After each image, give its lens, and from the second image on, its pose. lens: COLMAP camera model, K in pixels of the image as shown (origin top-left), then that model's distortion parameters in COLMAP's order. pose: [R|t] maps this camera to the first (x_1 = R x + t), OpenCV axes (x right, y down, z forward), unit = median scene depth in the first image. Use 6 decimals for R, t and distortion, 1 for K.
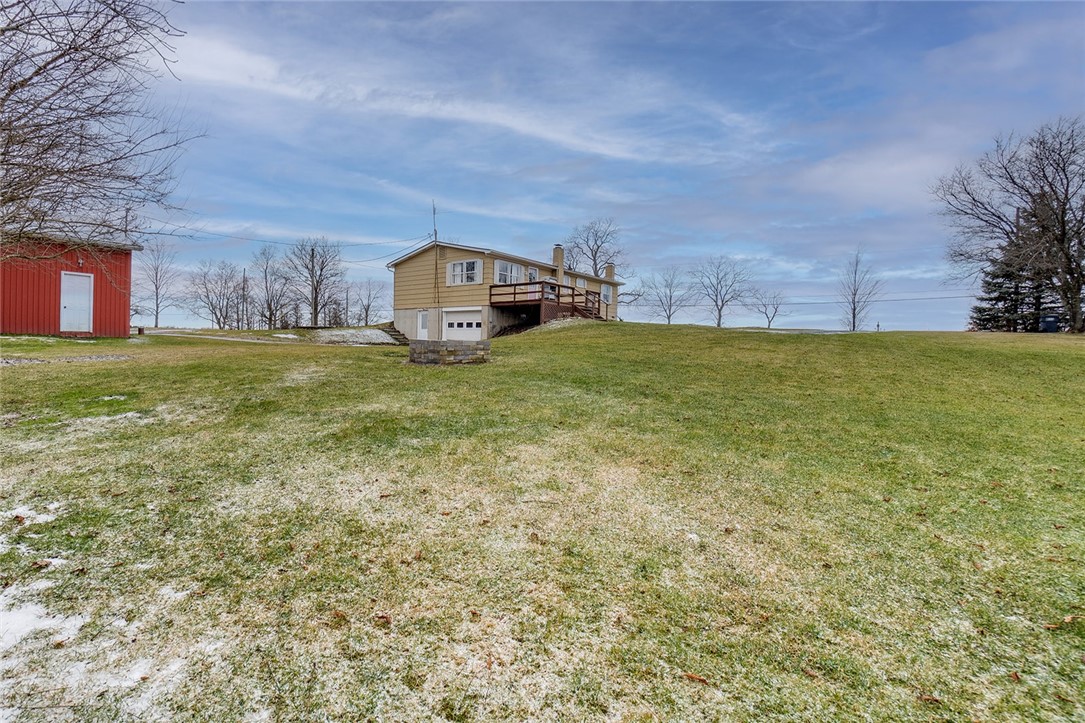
lens RADIAL K [[494.6, 0, 518.6], [0, 494.6, 346.6], [0, 0, 1]] dist [-0.041111, 0.018987]
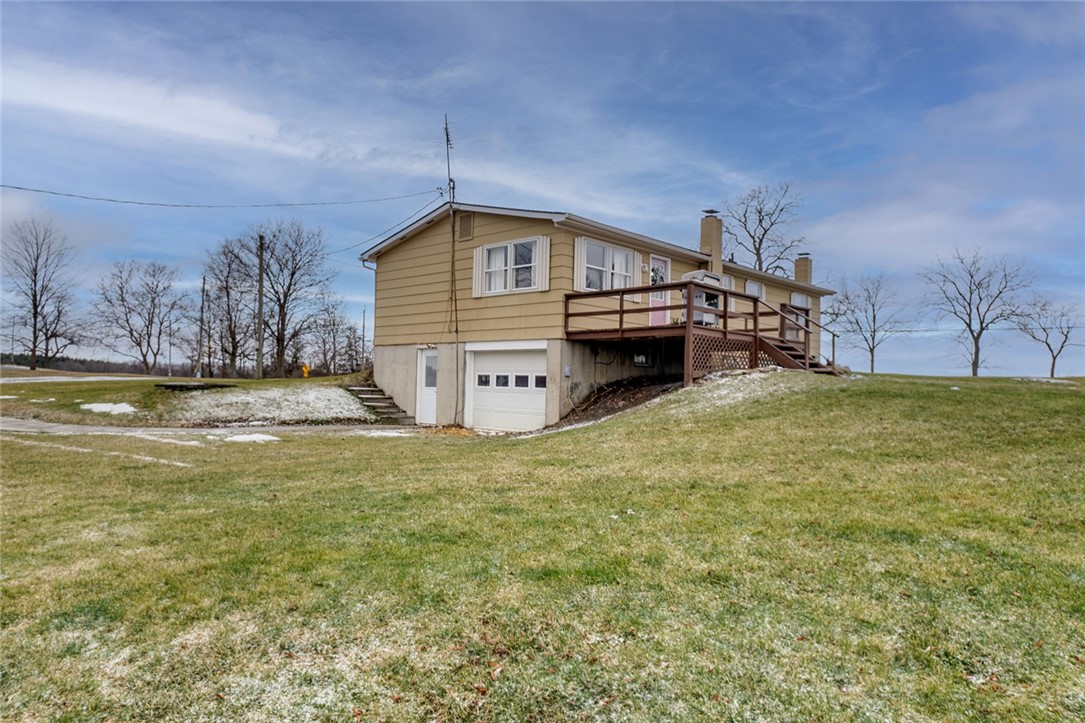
lens RADIAL K [[708.8, 0, 542.5], [0, 708.8, 361.5], [0, 0, 1]] dist [0.026299, 0.001043]
pose [[0.993468, -0.000008, -0.114108, -0.004940], [-0.004640, 0.999170, -0.040461, -0.035078], [0.114014, 0.040727, 0.992644, 0.345600]]
